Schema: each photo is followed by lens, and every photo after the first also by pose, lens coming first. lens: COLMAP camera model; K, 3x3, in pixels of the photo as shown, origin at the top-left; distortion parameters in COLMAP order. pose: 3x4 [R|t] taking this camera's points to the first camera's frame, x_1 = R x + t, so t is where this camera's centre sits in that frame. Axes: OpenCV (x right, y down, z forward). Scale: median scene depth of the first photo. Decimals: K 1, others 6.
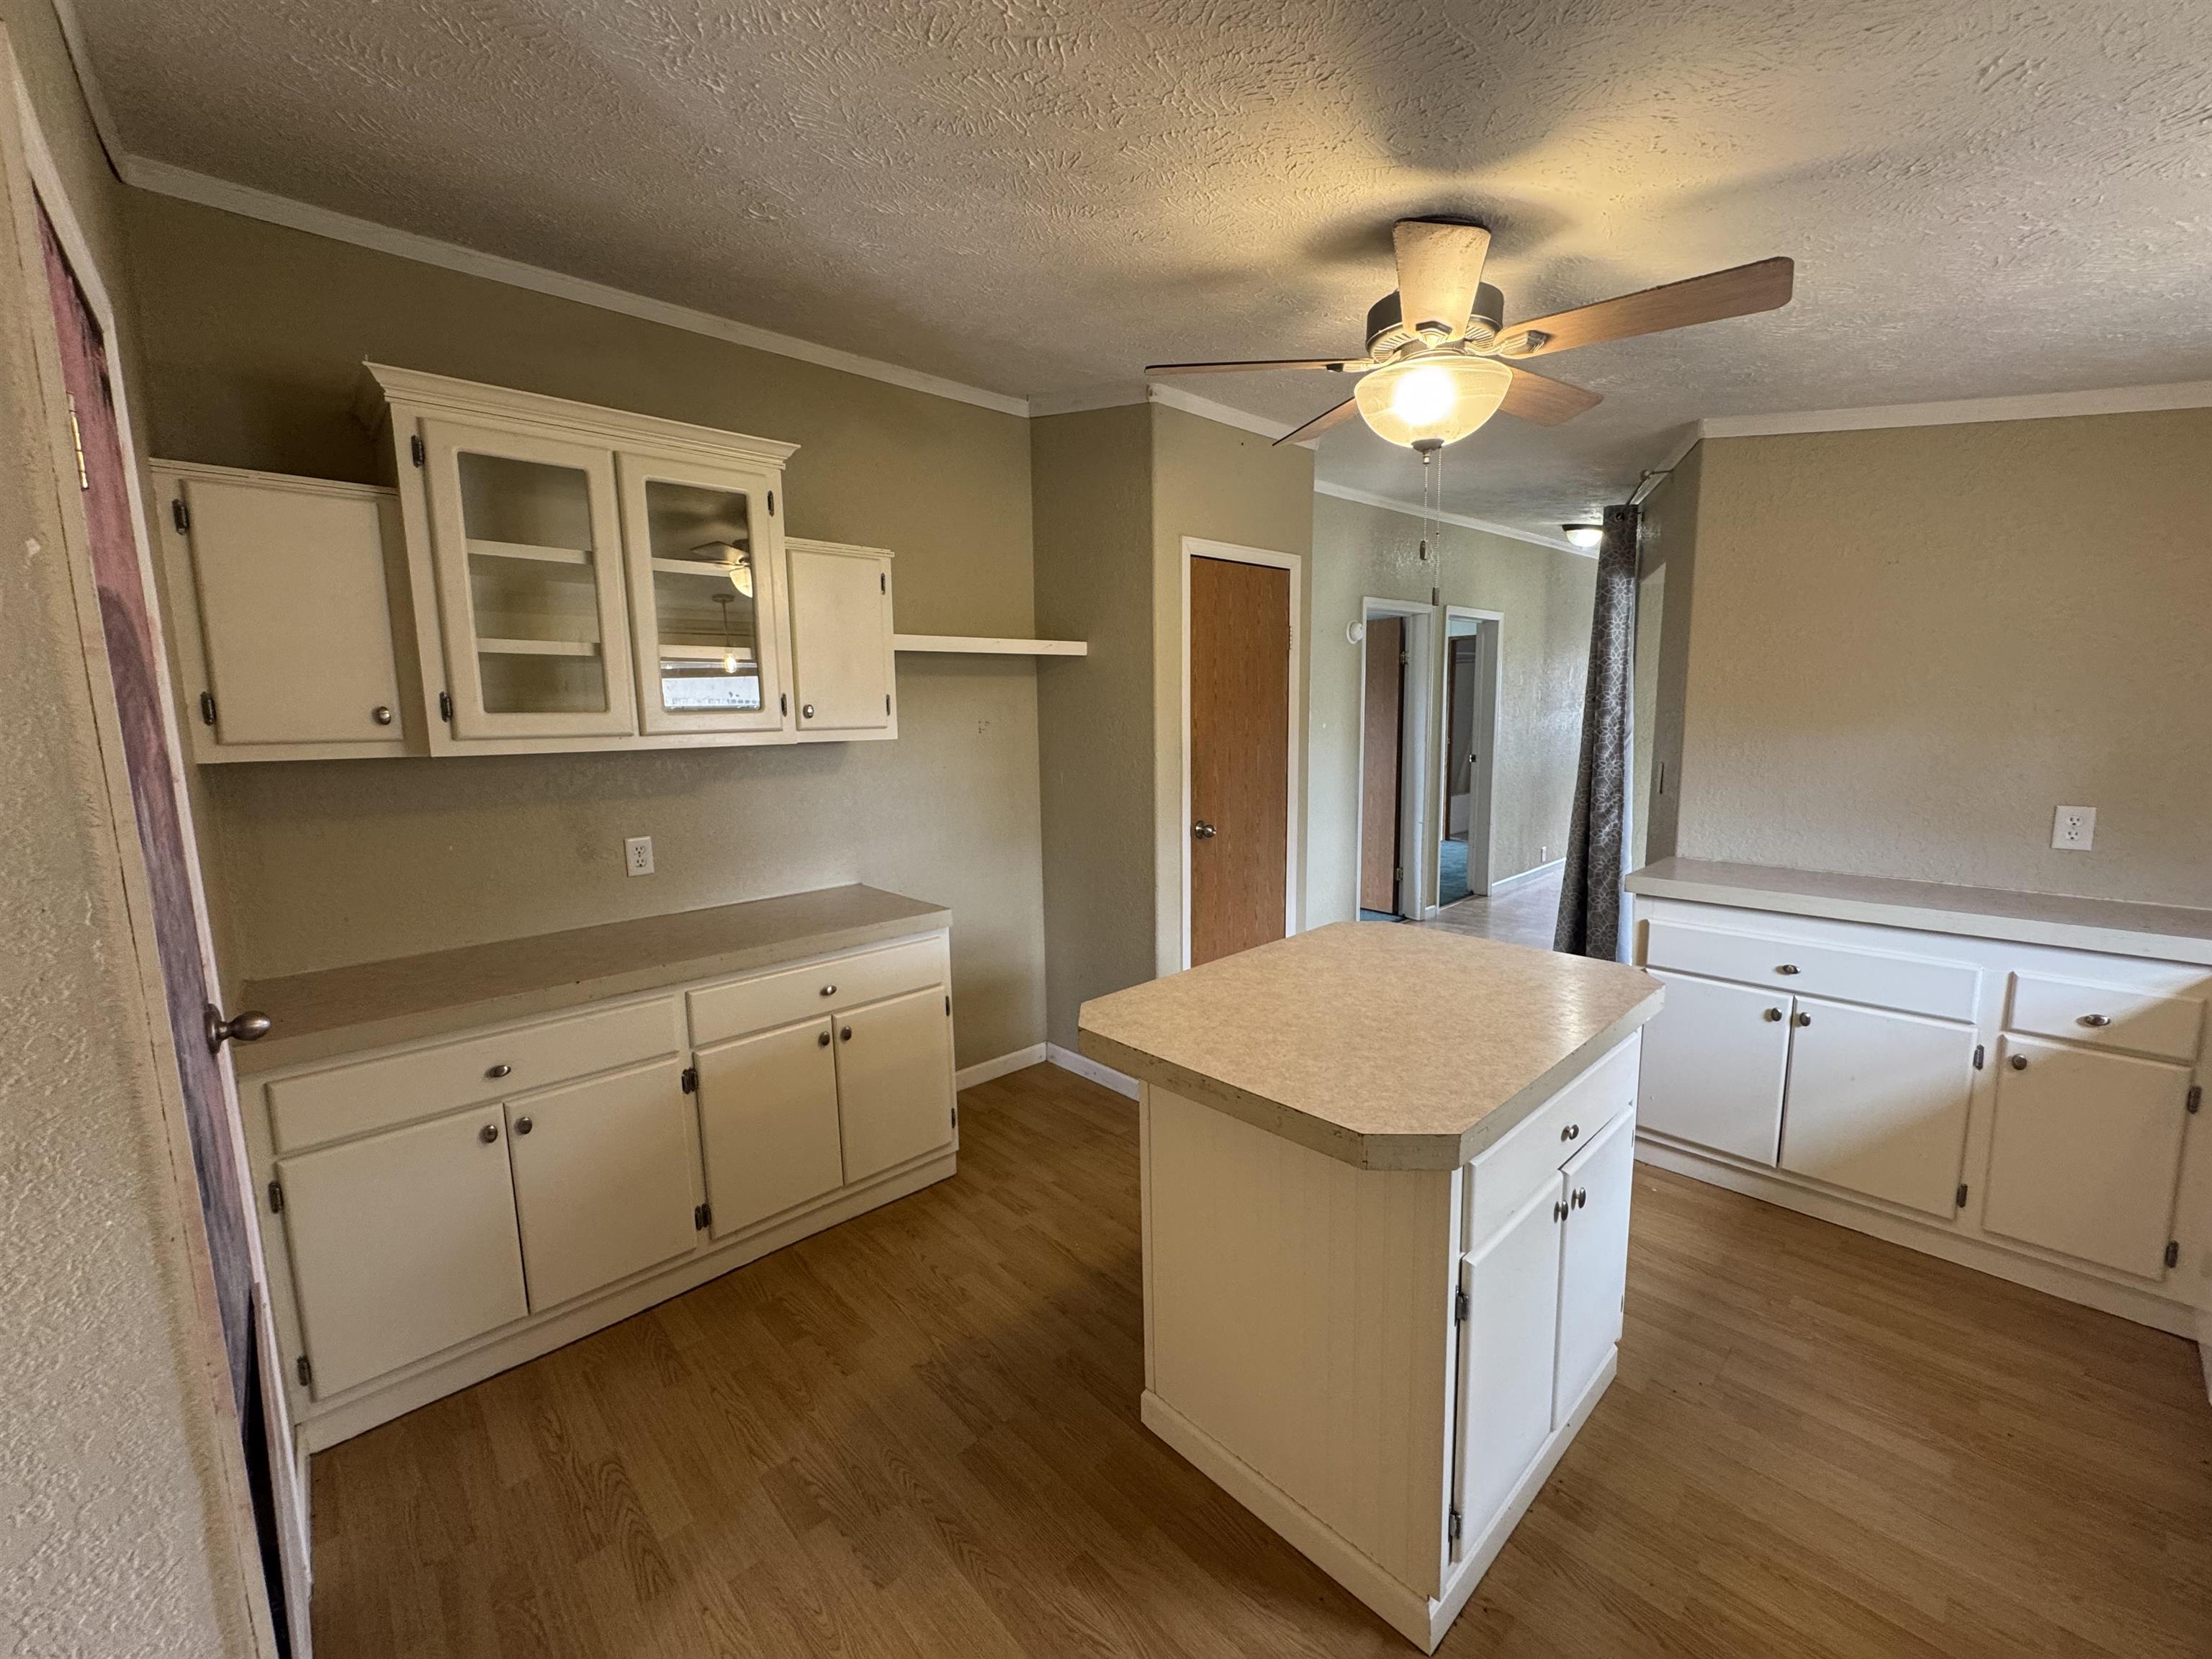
lens RADIAL K [[880.5, 0, 1107.3], [0, 880.5, 828.1], [0, 0, 1]] dist [-0.006127, 0.000479]
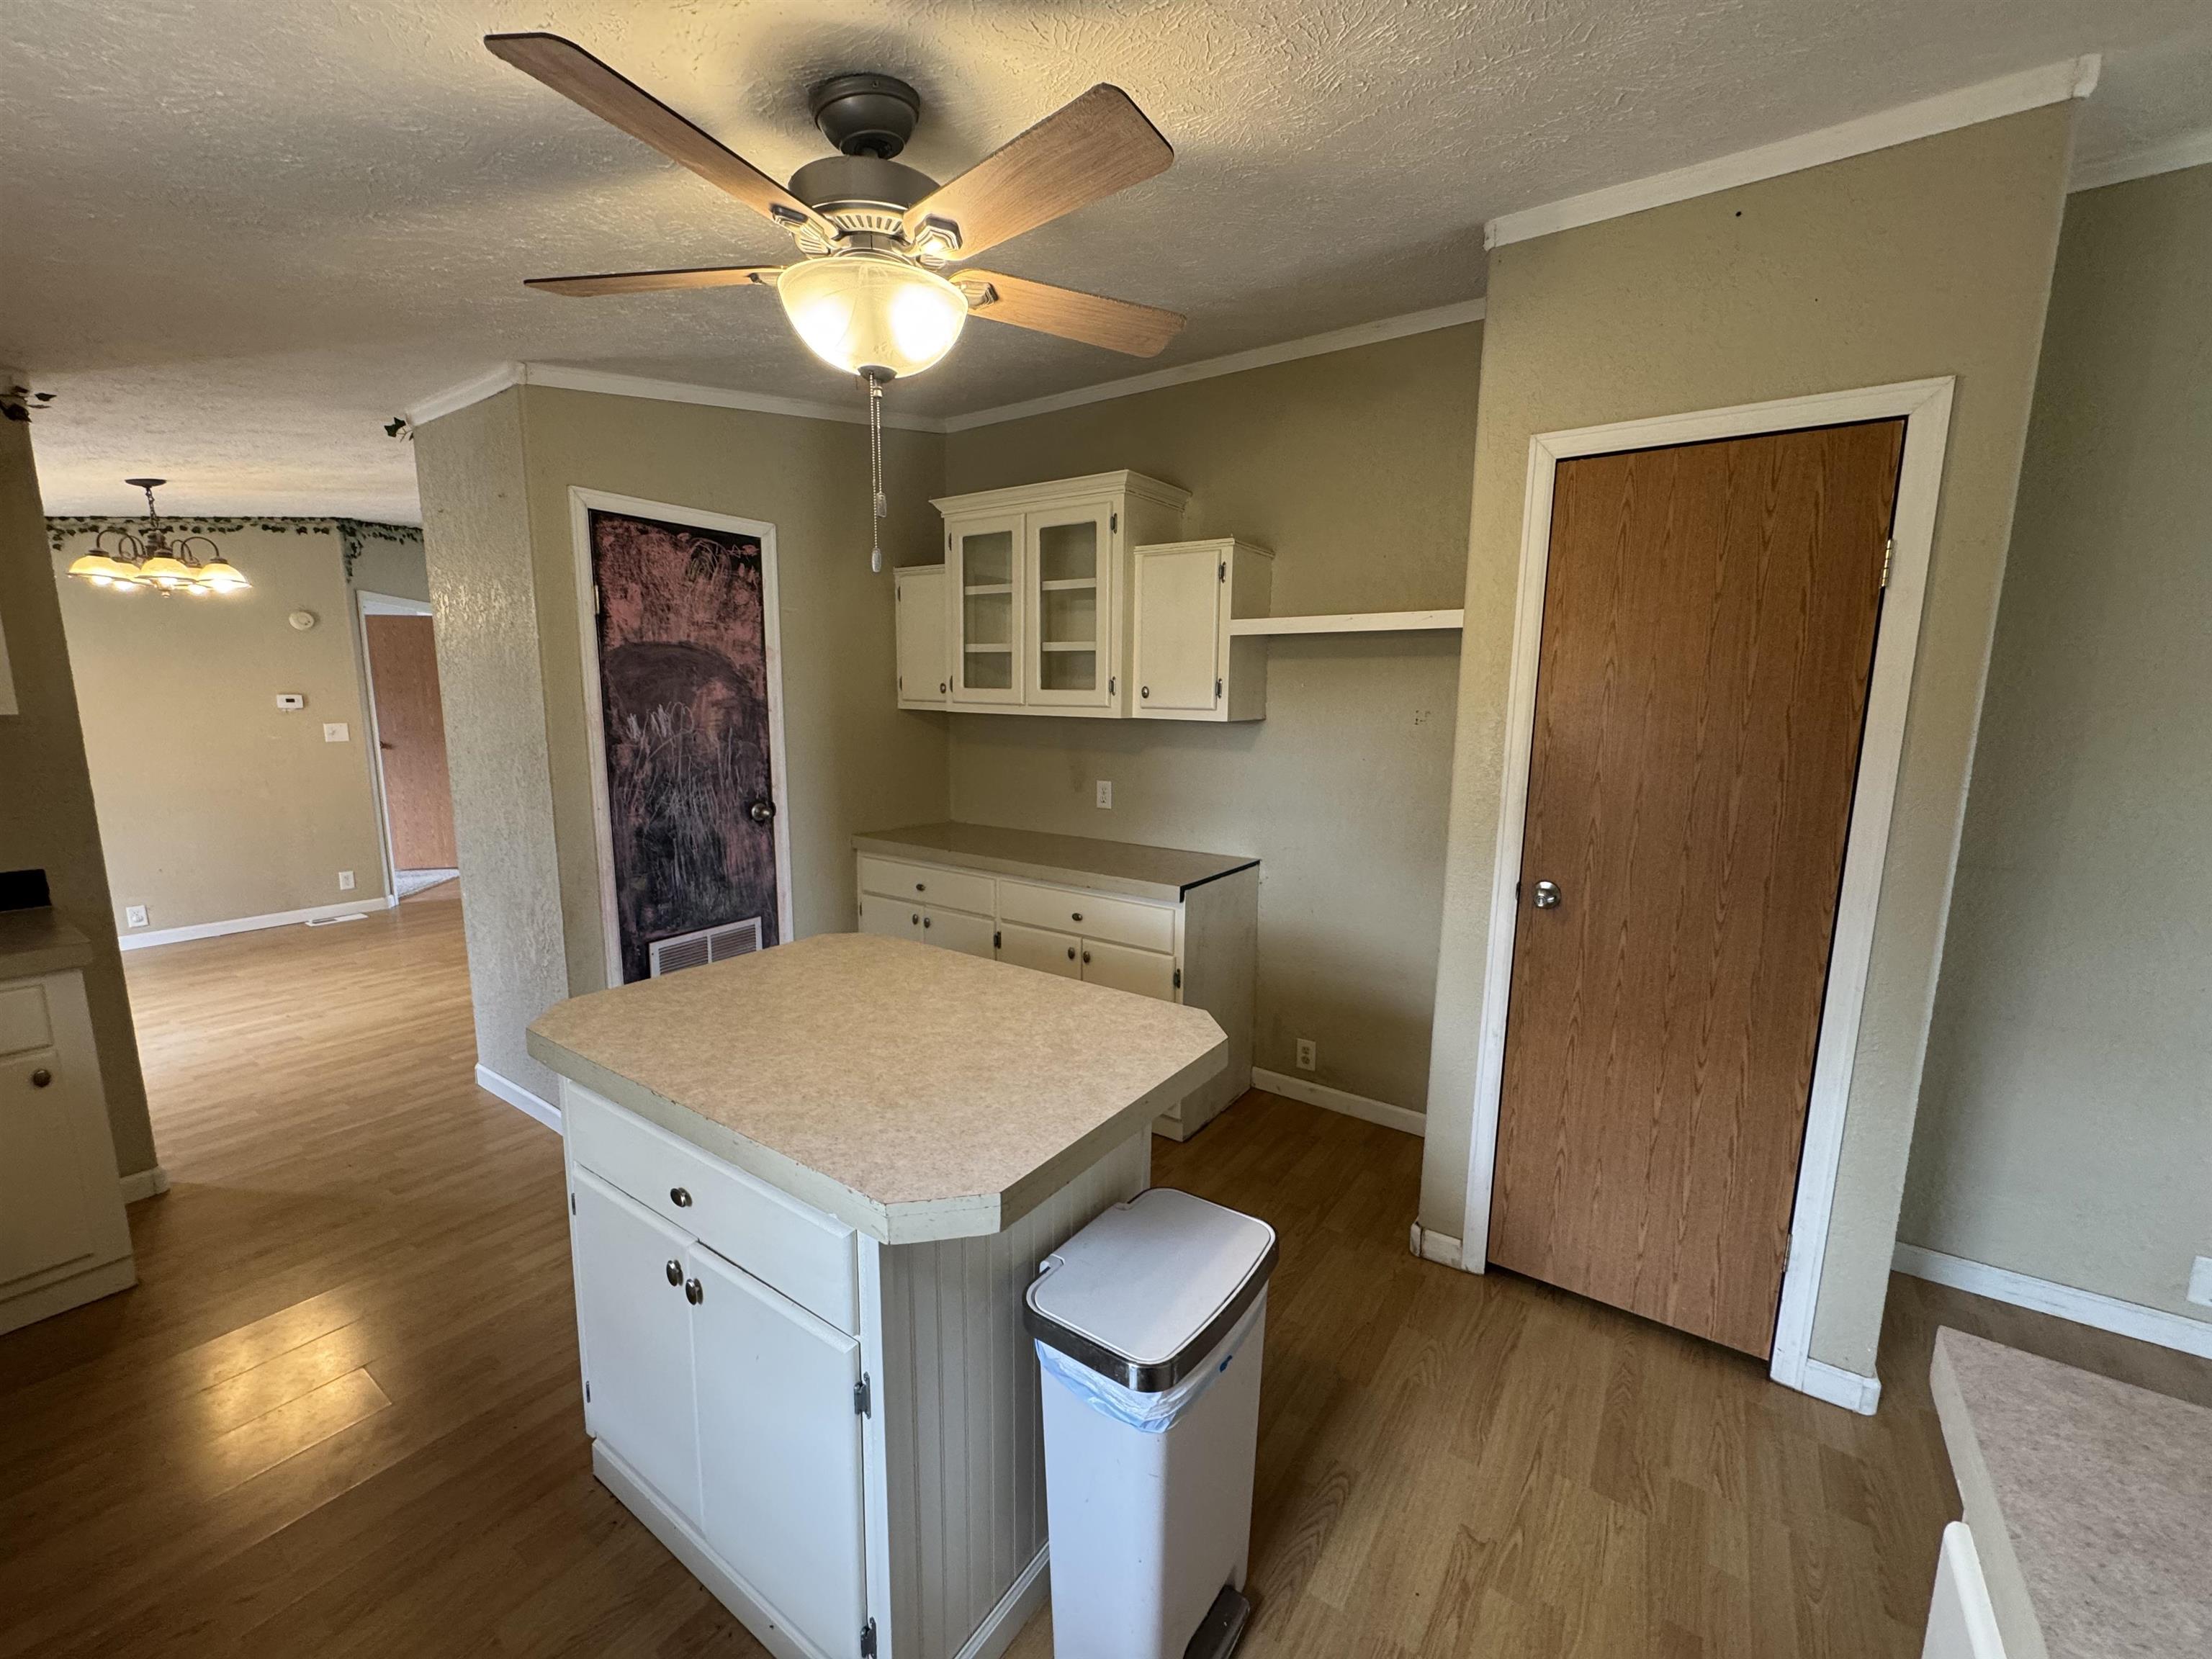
lens RADIAL K [[880.5, 0, 1102.9], [0, 880.5, 828.5], [0, 0, 1]] dist [-0.006127, 0.000479]
pose [[0.215104, 0.168792, -0.961894, 0.888482], [-0.148842, 0.979110, 0.138528, -0.118344], [0.965182, 0.113372, 0.235734, 0.745660]]
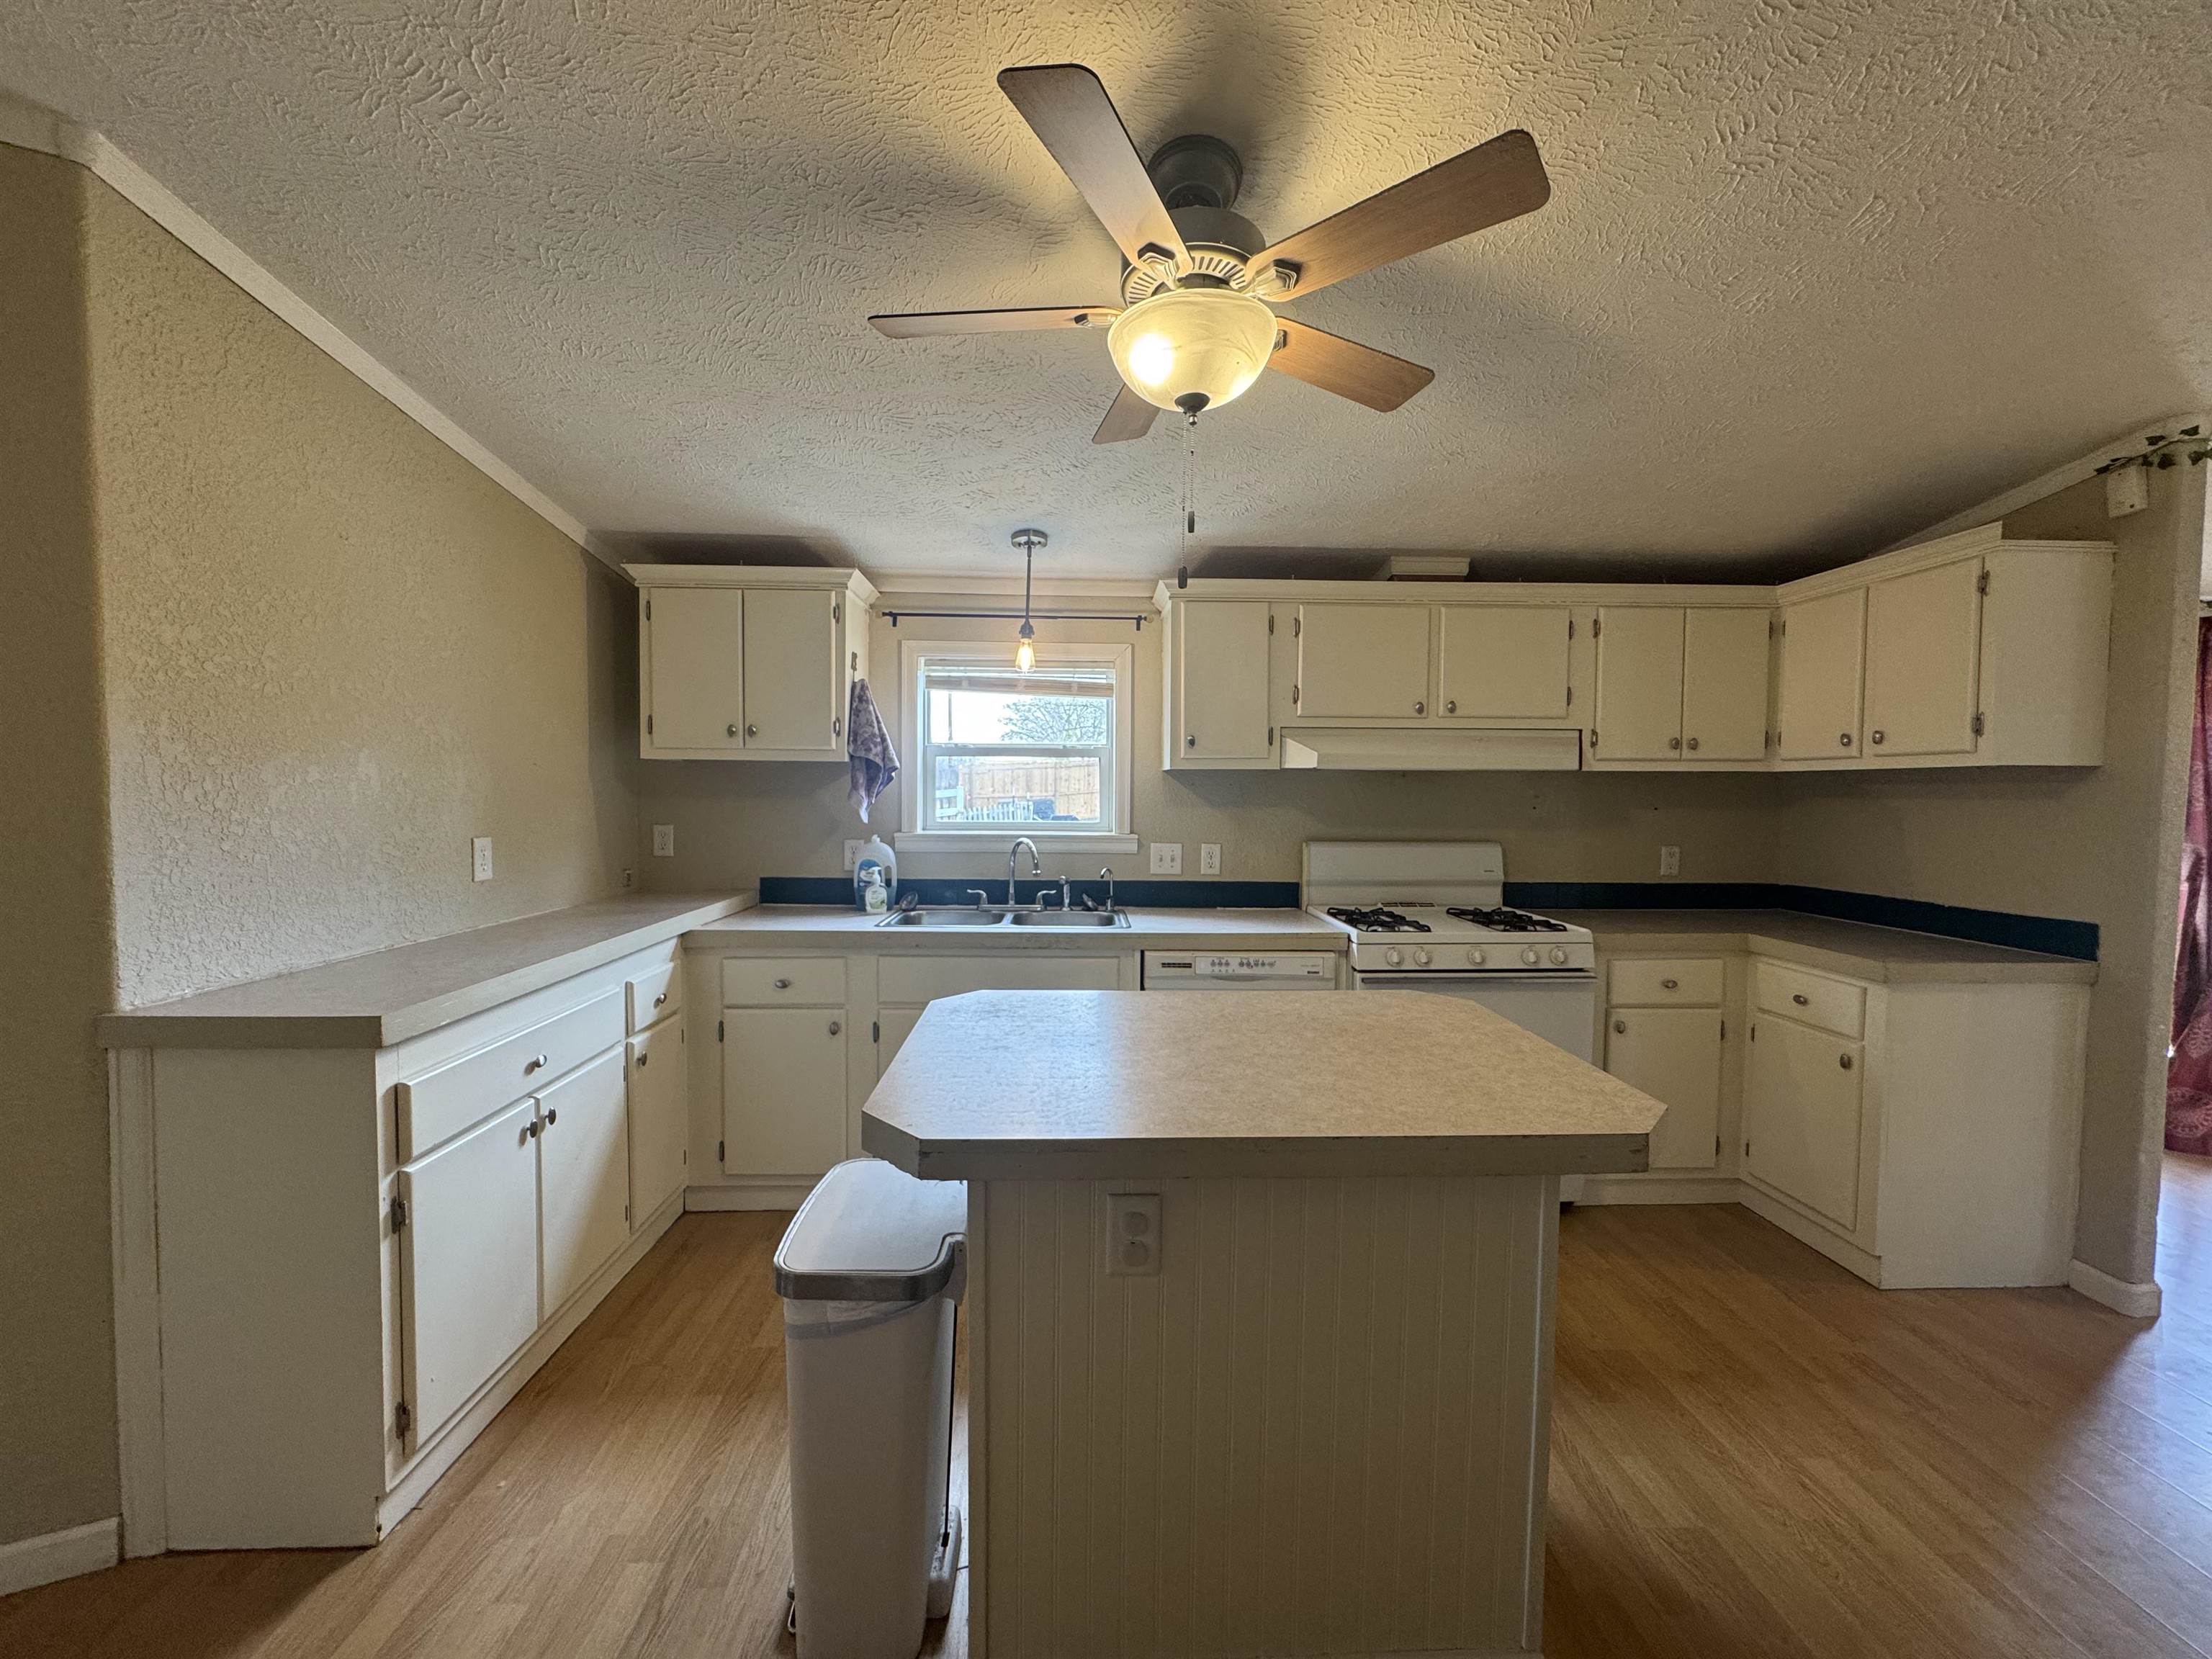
lens RADIAL K [[880.5, 0, 1106.6], [0, 880.5, 828.9], [0, 0, 1]] dist [-0.006127, 0.000479]
pose [[-0.760761, -0.017842, 0.648787, -0.103263], [0.095010, 0.985792, 0.138518, -0.103936], [-0.642041, 0.167021, -0.748257, 1.254882]]
